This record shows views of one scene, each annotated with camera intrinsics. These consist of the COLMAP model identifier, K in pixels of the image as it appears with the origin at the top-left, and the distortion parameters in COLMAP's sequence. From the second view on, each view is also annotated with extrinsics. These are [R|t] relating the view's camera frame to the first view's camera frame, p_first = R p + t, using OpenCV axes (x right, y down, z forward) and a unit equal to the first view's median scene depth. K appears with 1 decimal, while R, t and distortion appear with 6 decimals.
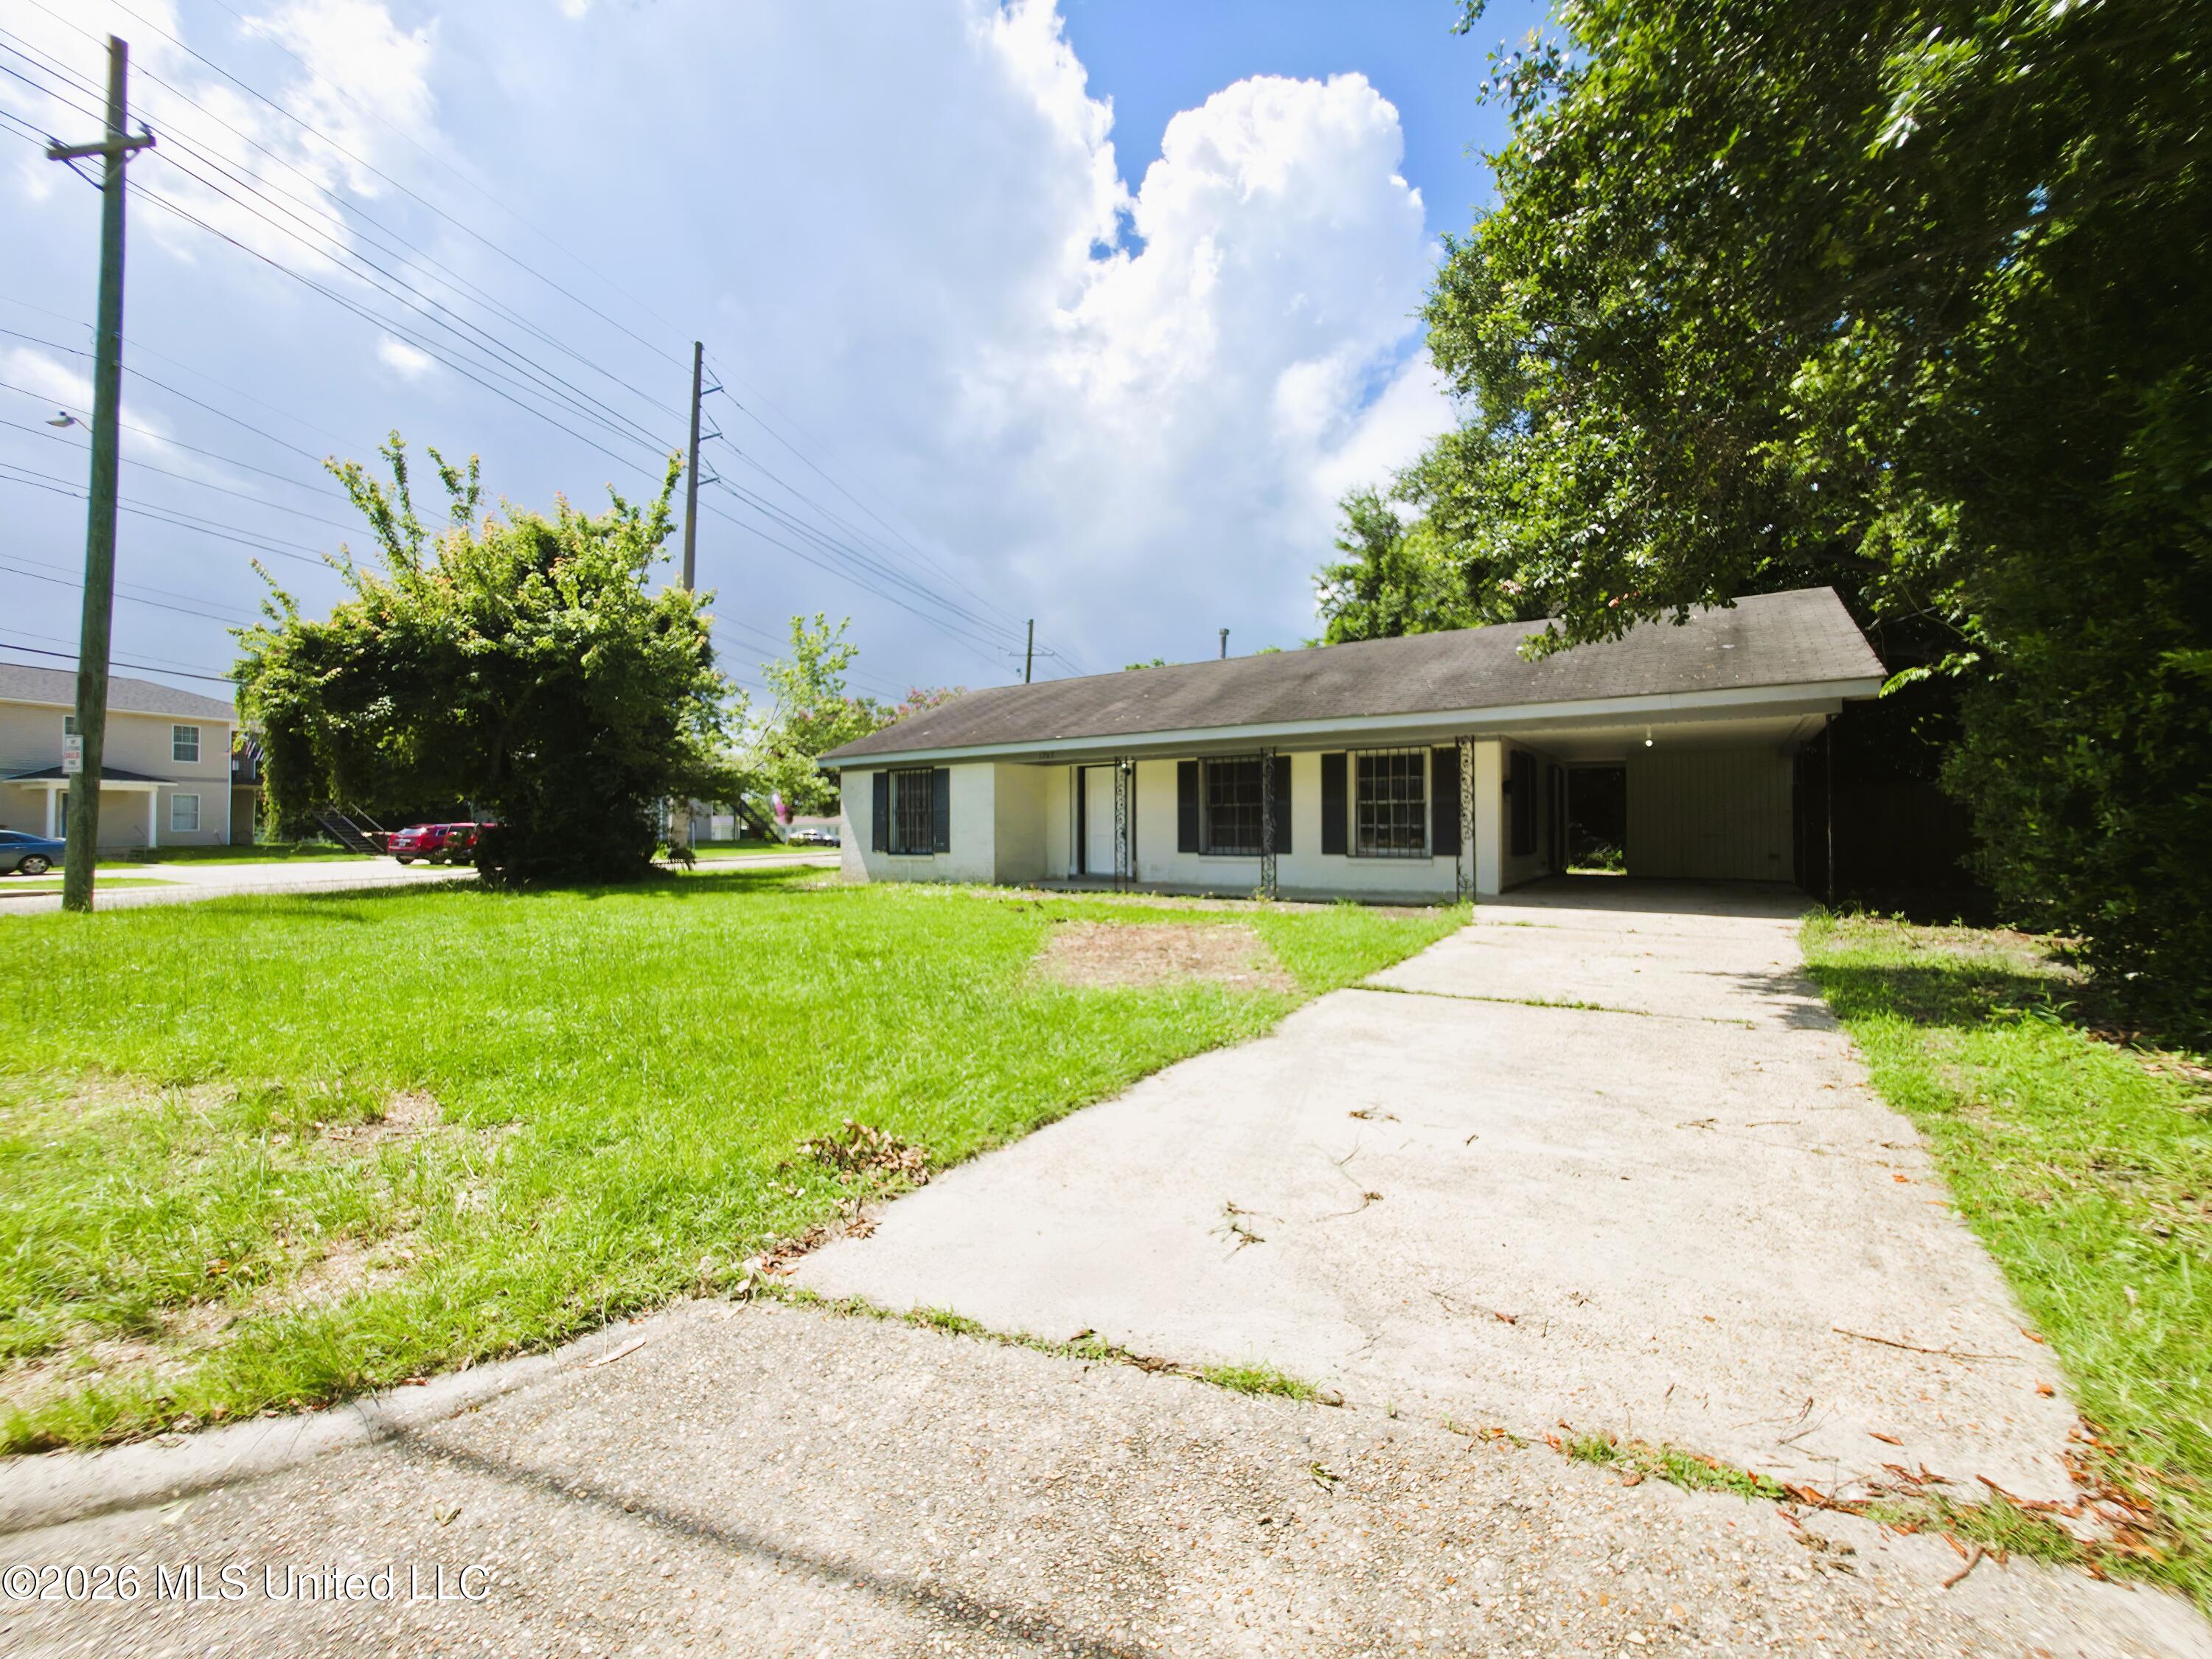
lens RADIAL K [[887.3, 0, 1112.3], [0, 887.3, 818.3], [0, 0, 1]] dist [0.003293, -0.000112]
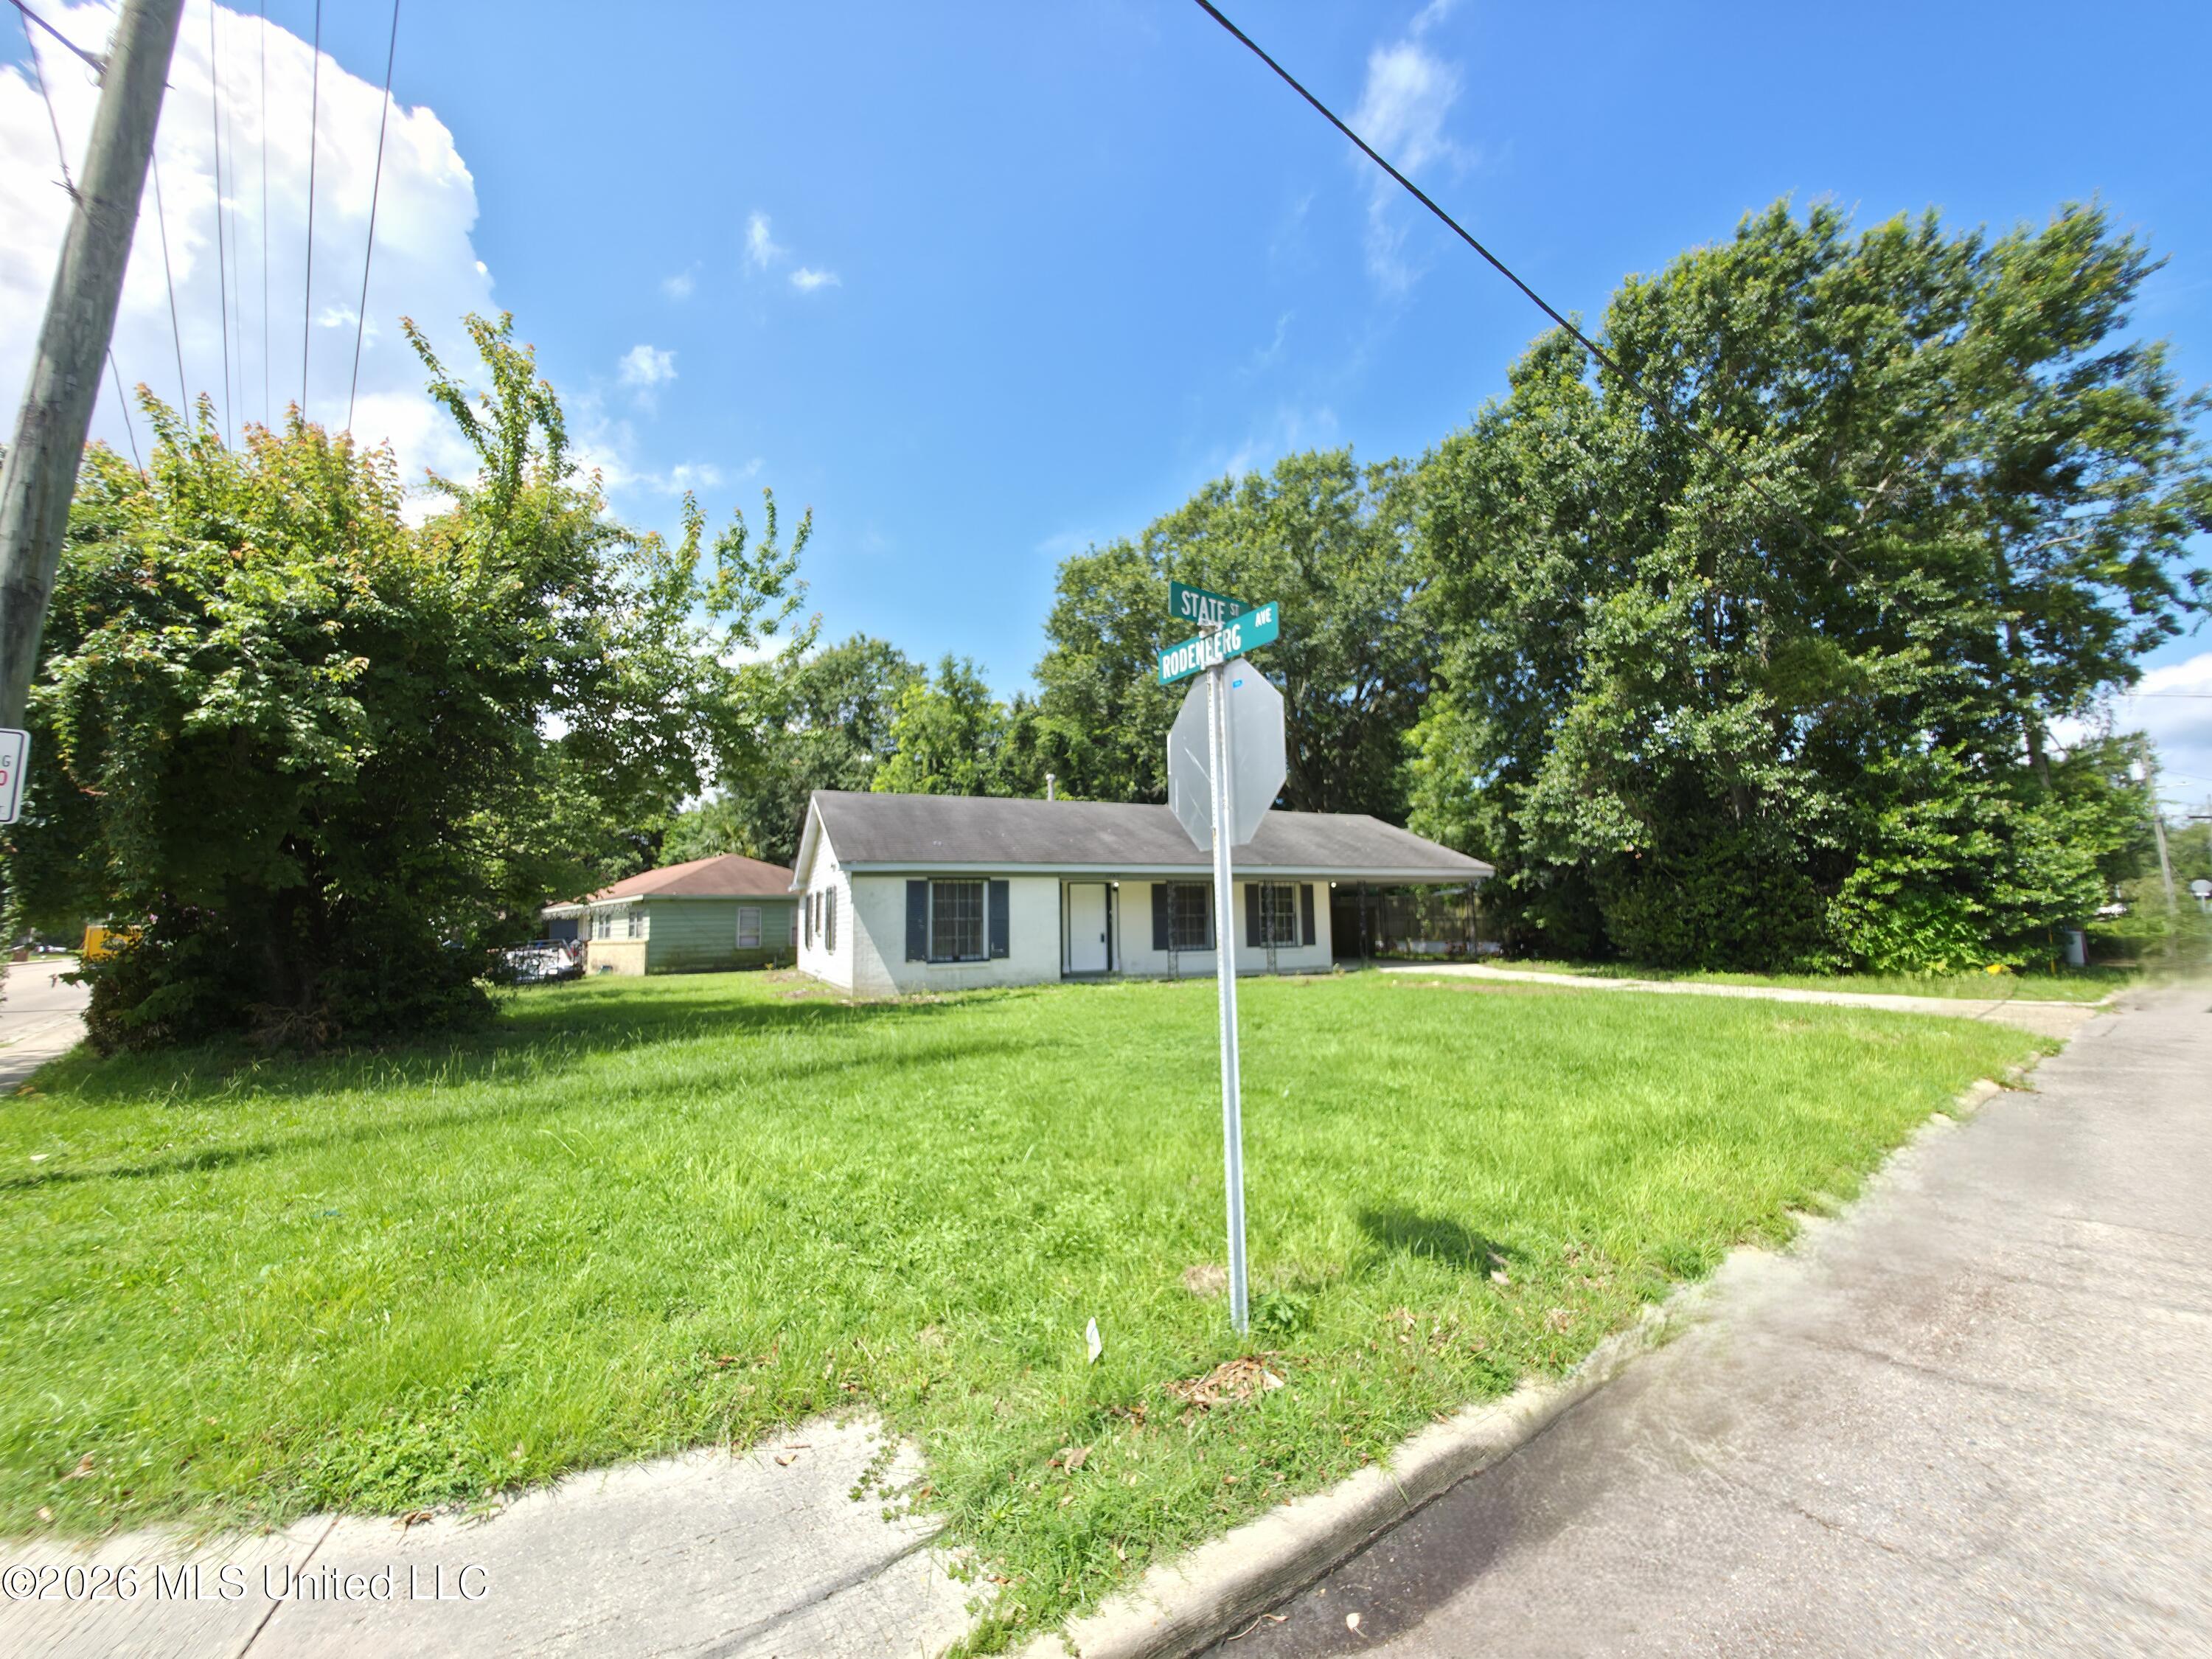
lens RADIAL K [[887.3, 0, 1112.3], [0, 887.3, 818.3], [0, 0, 1]] dist [0.003293, -0.000112]
pose [[0.512283, 0.103383, 0.852572, -1.072456], [0.023847, 0.990633, -0.134453, 0.018688], [-0.858486, 0.089209, 0.505019, 0.322503]]
